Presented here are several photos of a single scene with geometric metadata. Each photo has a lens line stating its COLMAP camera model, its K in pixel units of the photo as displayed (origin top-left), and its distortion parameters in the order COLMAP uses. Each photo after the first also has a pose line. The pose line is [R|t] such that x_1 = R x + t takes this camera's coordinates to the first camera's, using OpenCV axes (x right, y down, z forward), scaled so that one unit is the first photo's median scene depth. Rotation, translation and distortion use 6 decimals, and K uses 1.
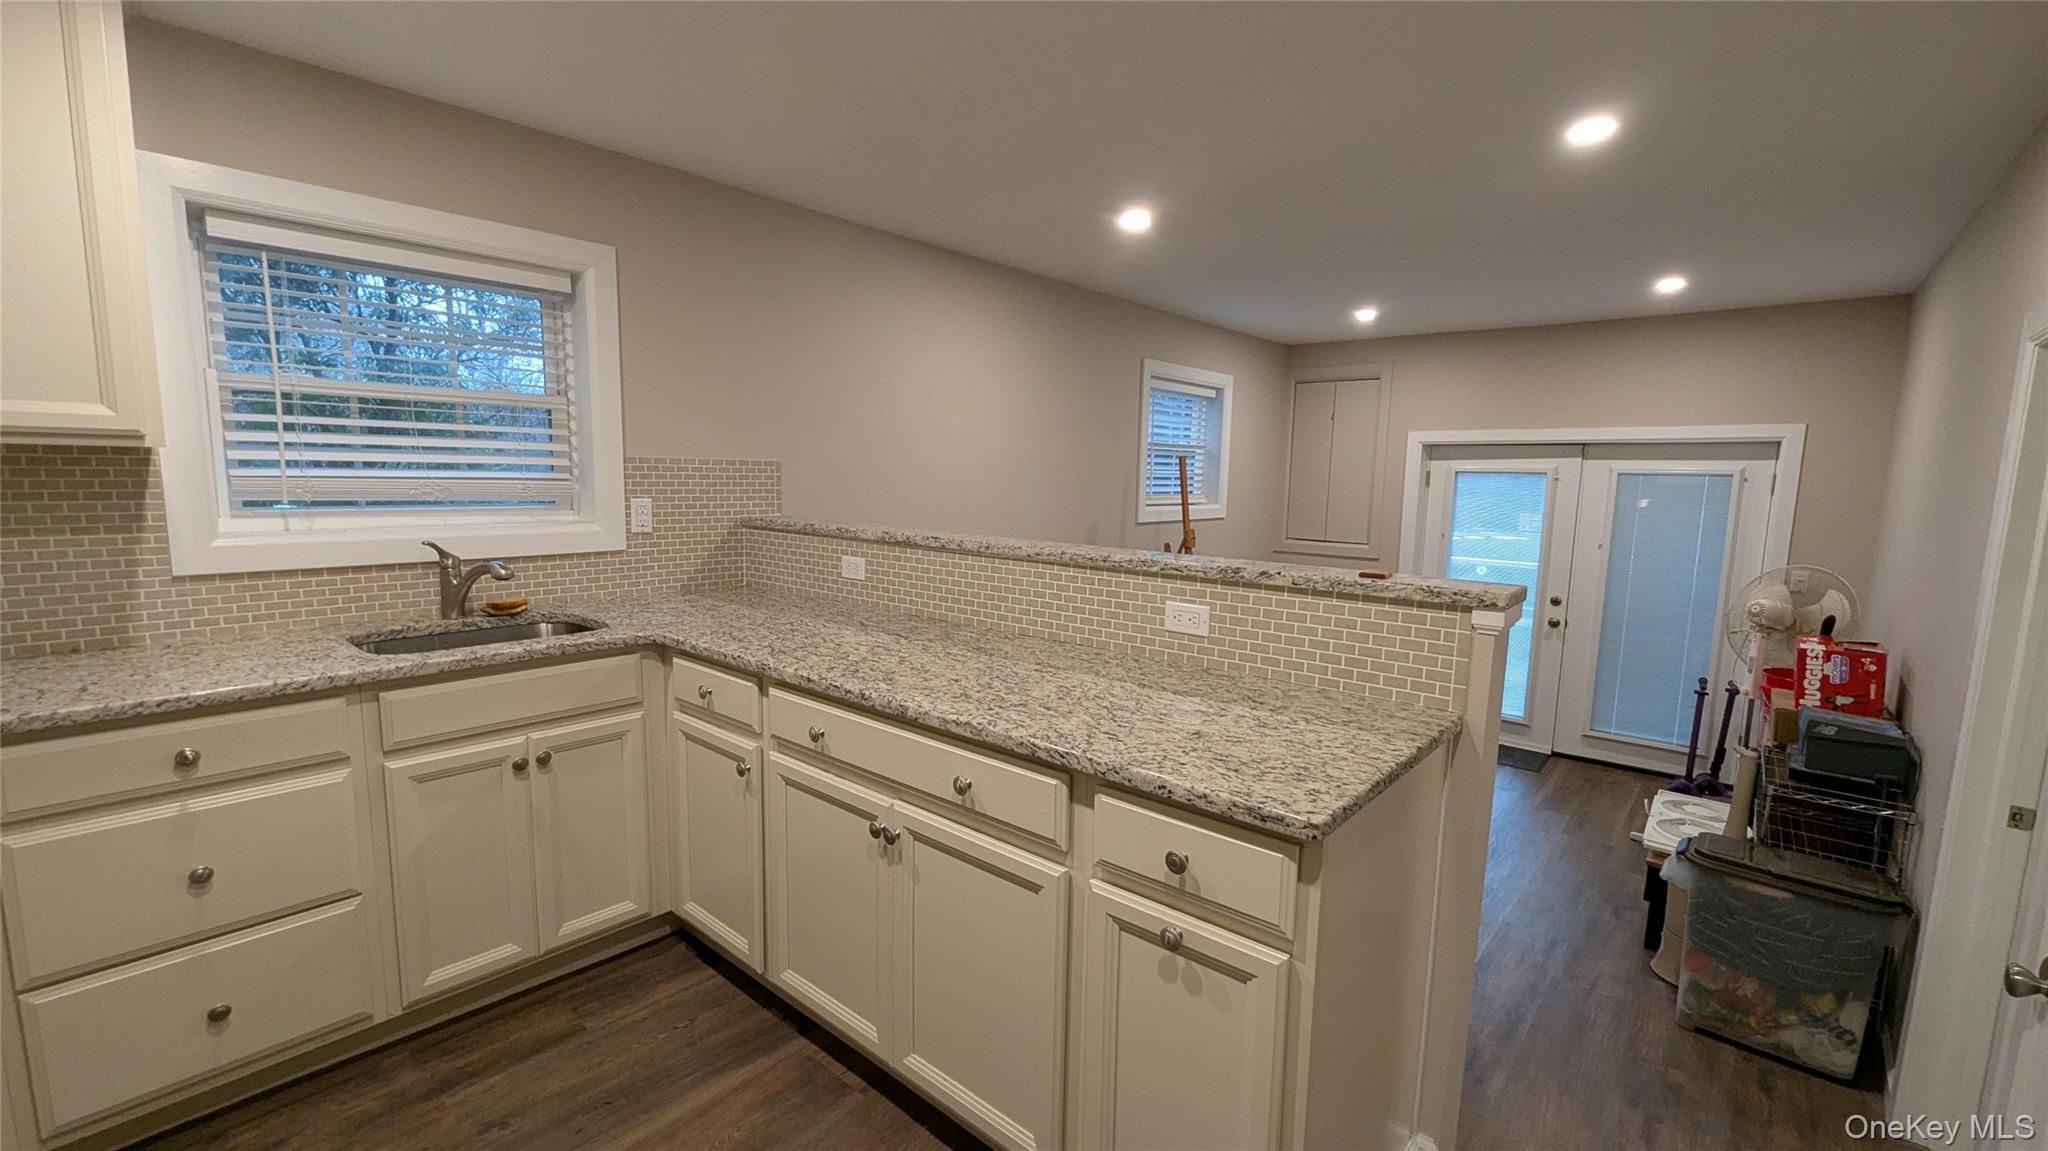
lens RADIAL K [[842.3, 0, 1028.8], [0, 842.3, 580.0], [0, 0, 1]] dist [-0.000747, 0.000397]
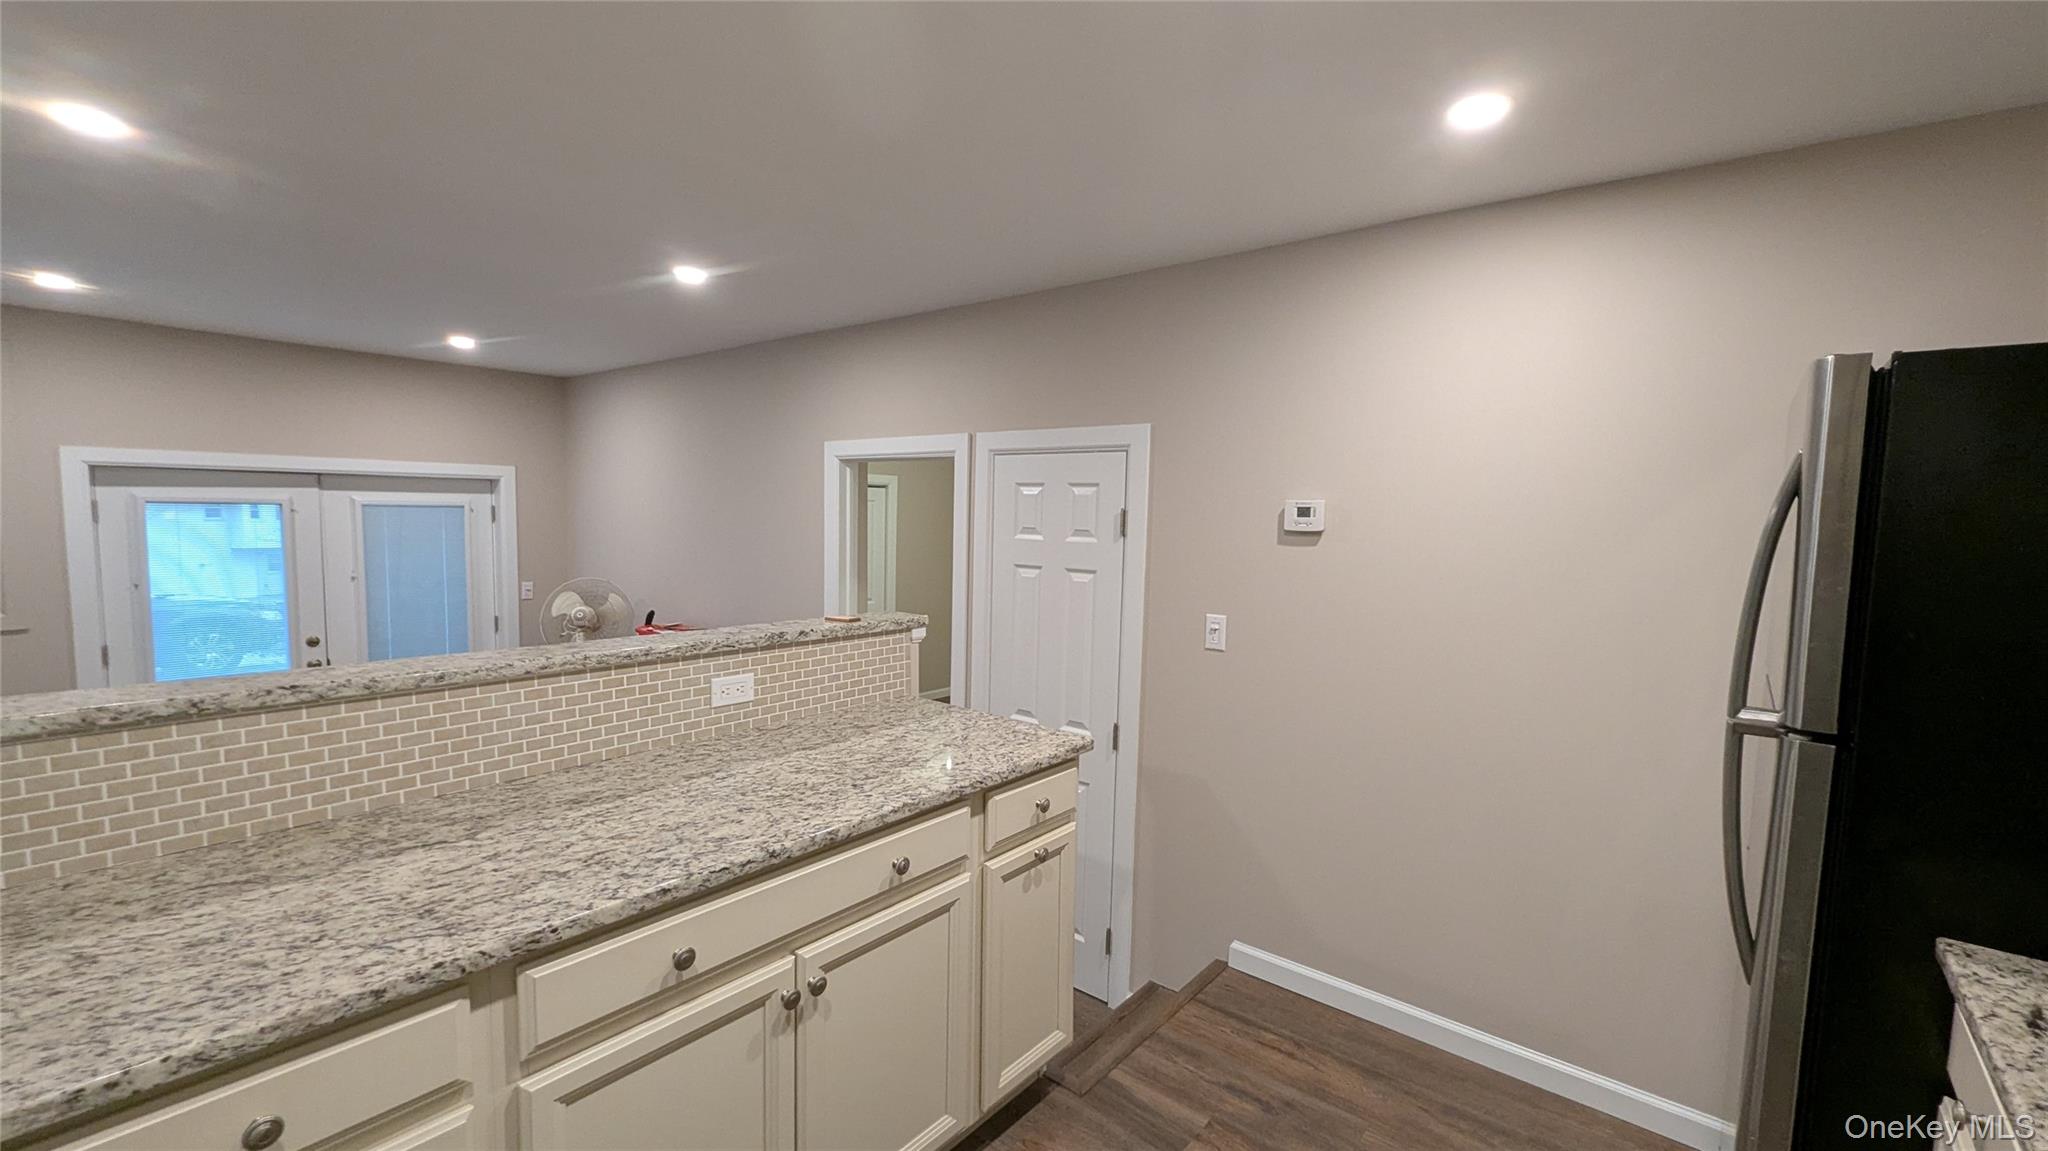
lens RADIAL K [[842.3, 0, 1029.1], [0, 842.3, 576.8], [0, 0, 1]] dist [-0.000747, 0.000397]
pose [[-0.023589, -0.100236, 0.994684, -0.932856], [0.103923, 0.989325, 0.102161, -0.178297], [-0.994306, 0.105781, -0.012920, 0.679714]]
